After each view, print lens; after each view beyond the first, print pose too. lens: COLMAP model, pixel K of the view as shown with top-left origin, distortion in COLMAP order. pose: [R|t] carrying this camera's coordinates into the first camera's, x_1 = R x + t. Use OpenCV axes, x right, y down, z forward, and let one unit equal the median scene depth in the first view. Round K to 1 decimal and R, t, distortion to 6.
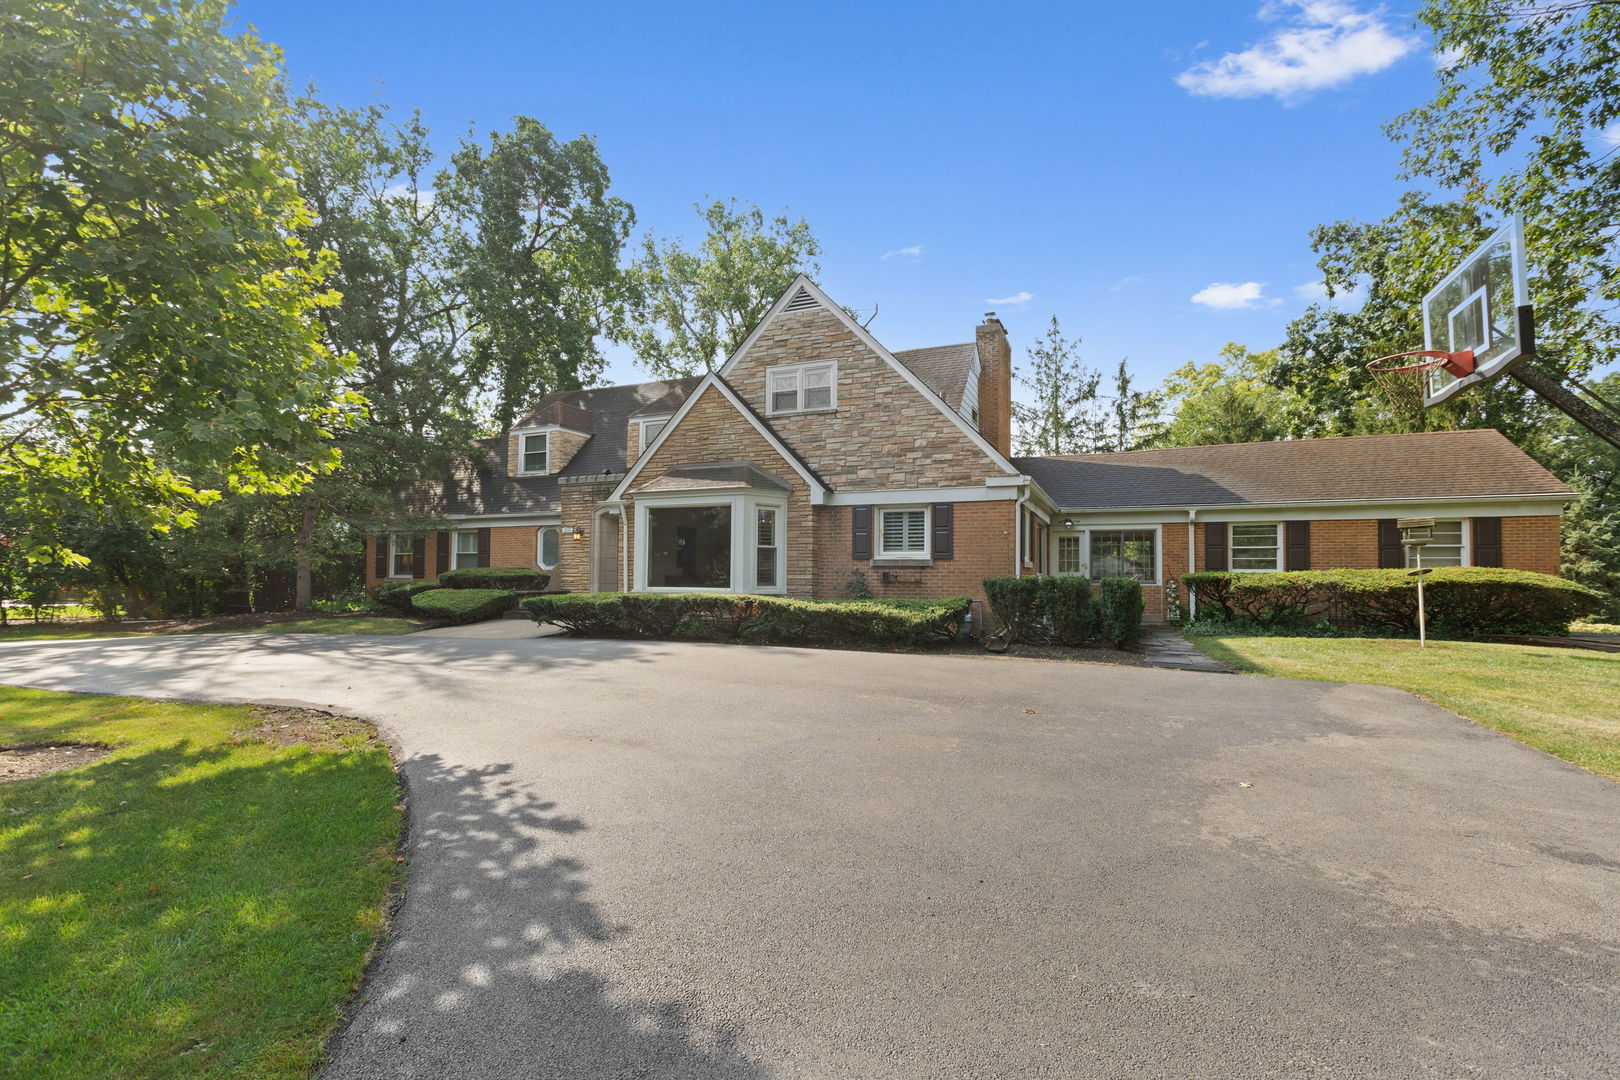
lens RADIAL K [[724.0, 0, 814.9], [0, 724.0, 558.5], [0, 0, 1]] dist [0.002049, 0.000348]
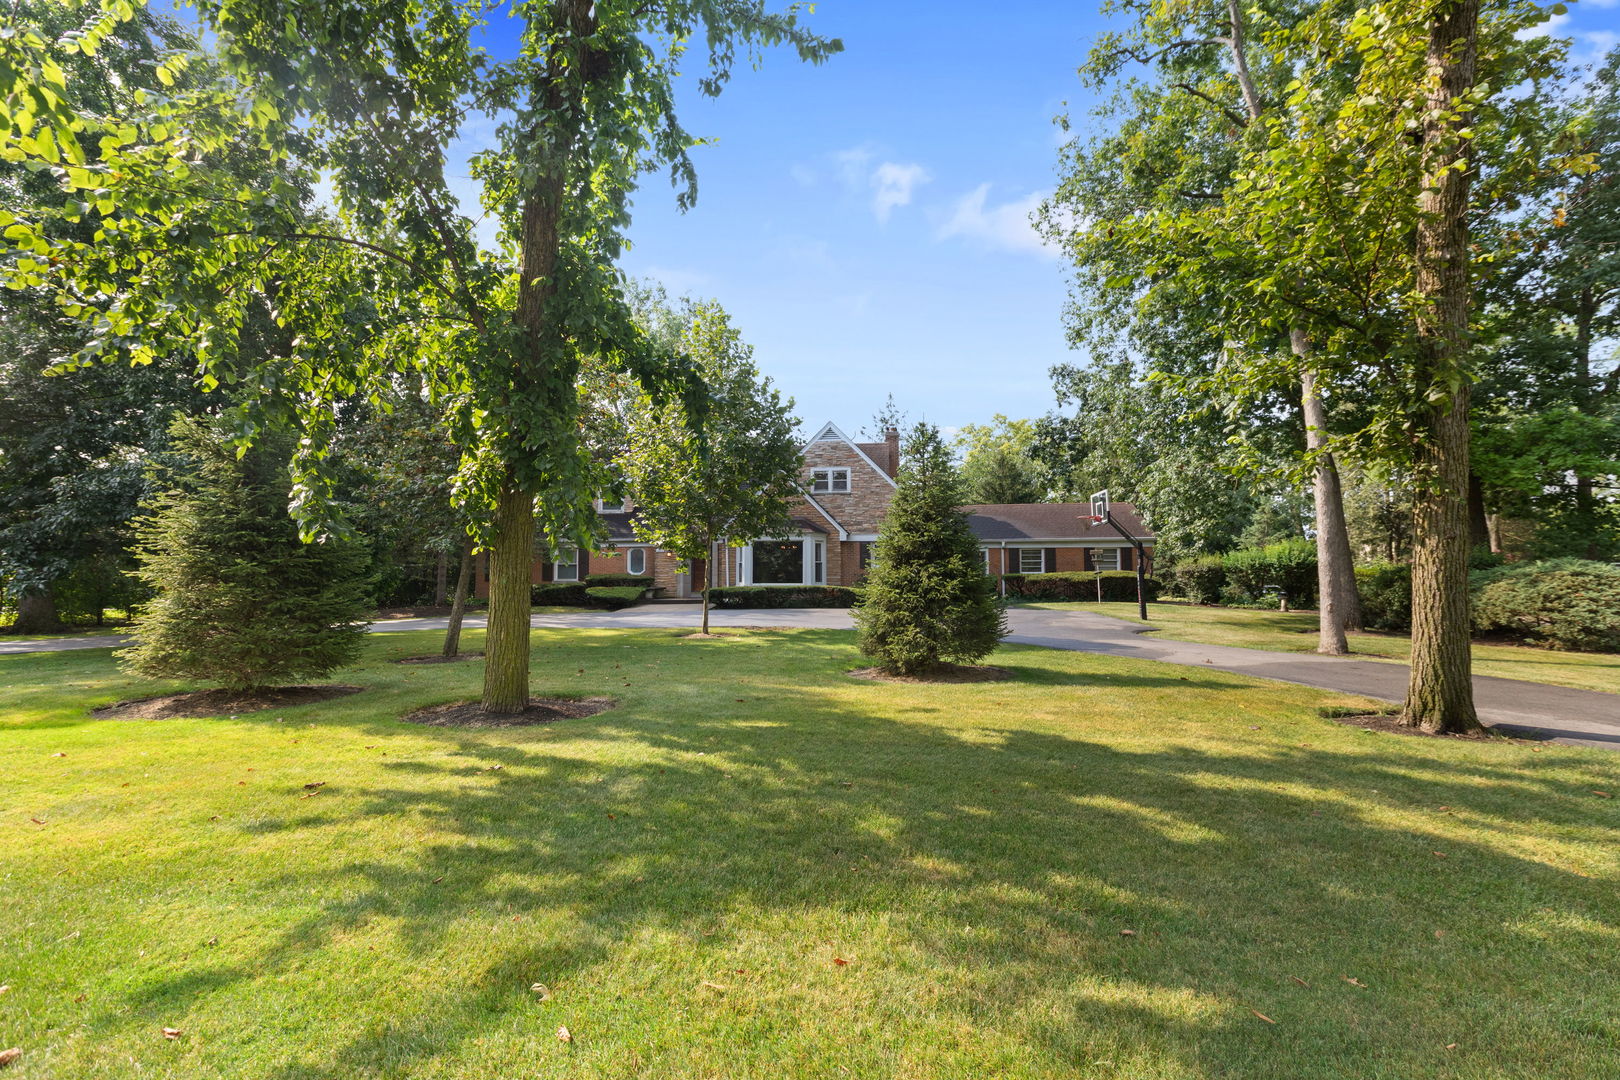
lens RADIAL K [[724.0, 0, 803.4], [0, 724.0, 538.2], [0, 0, 1]] dist [0.002049, 0.000348]
pose [[0.960316, 0.006896, 0.278831, -0.606894], [0.002331, 0.999461, -0.032746, -0.015139], [-0.278906, 0.032097, 0.959782, -0.812957]]
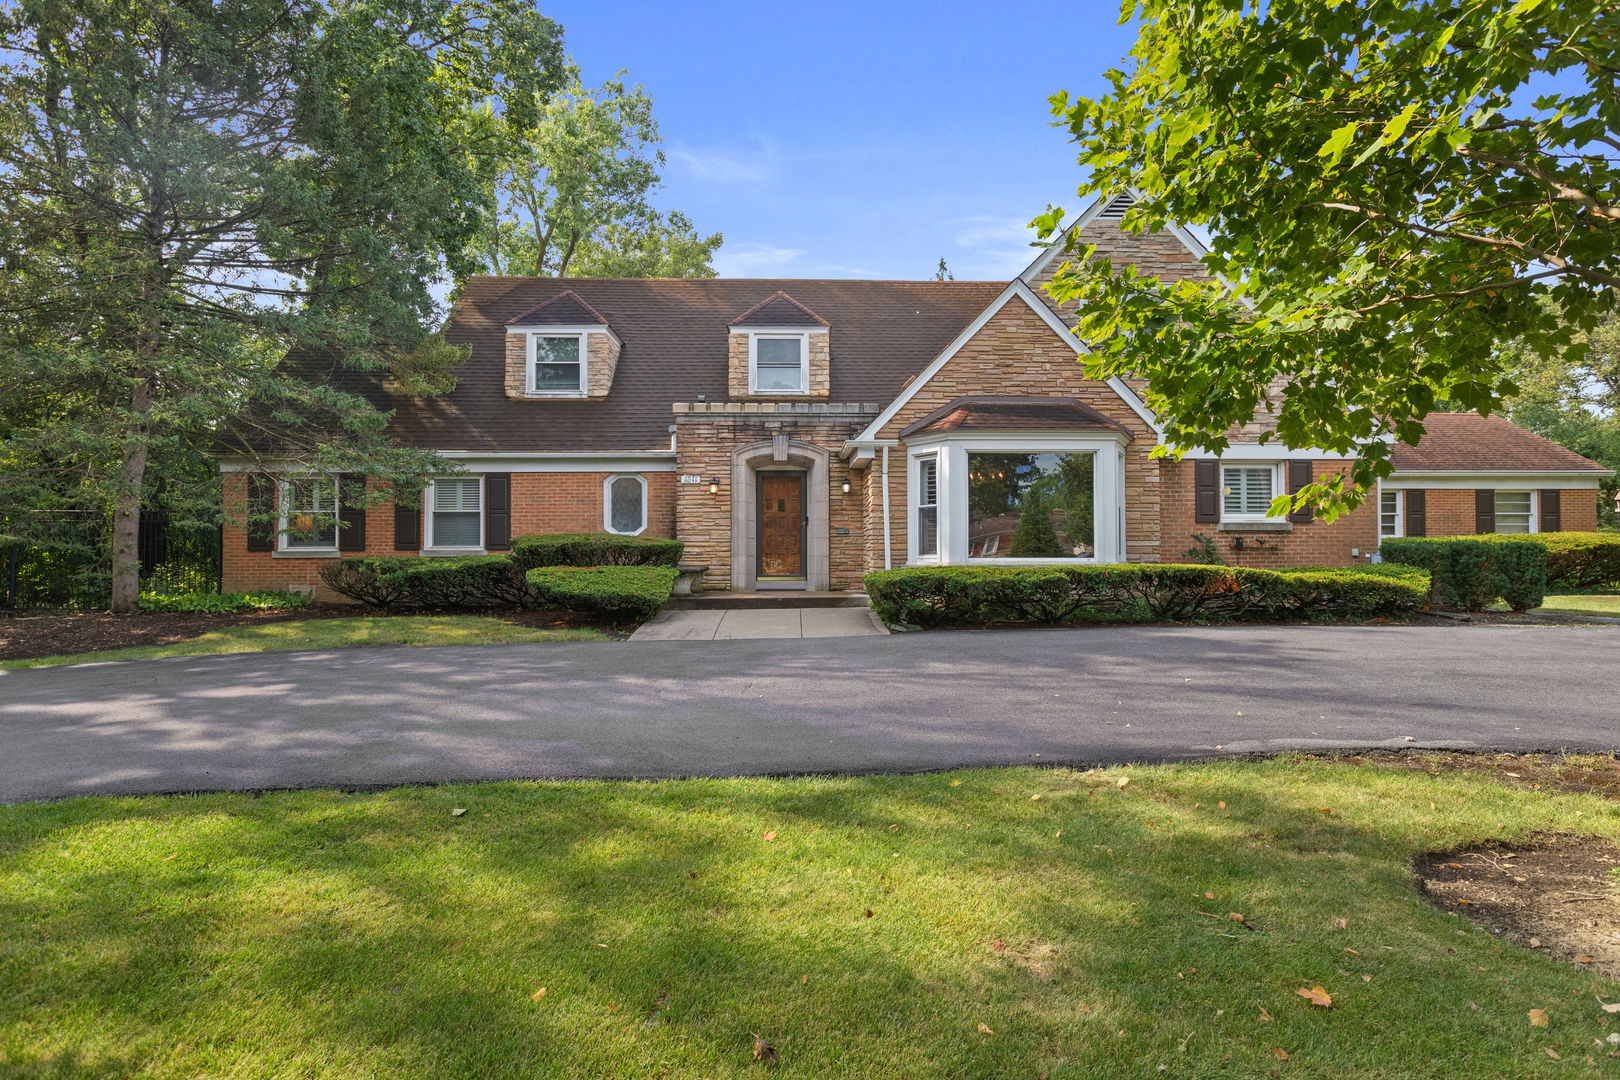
lens RADIAL K [[835.5, 0, 812.6], [0, 835.5, 541.2], [0, 0, 1]] dist [-0.002160, -0.000330]
pose [[0.905972, -0.004528, 0.423314, -0.719423], [-0.003477, 0.999829, 0.018137, 0.006405], [-0.423324, -0.017904, 0.905801, 0.280124]]
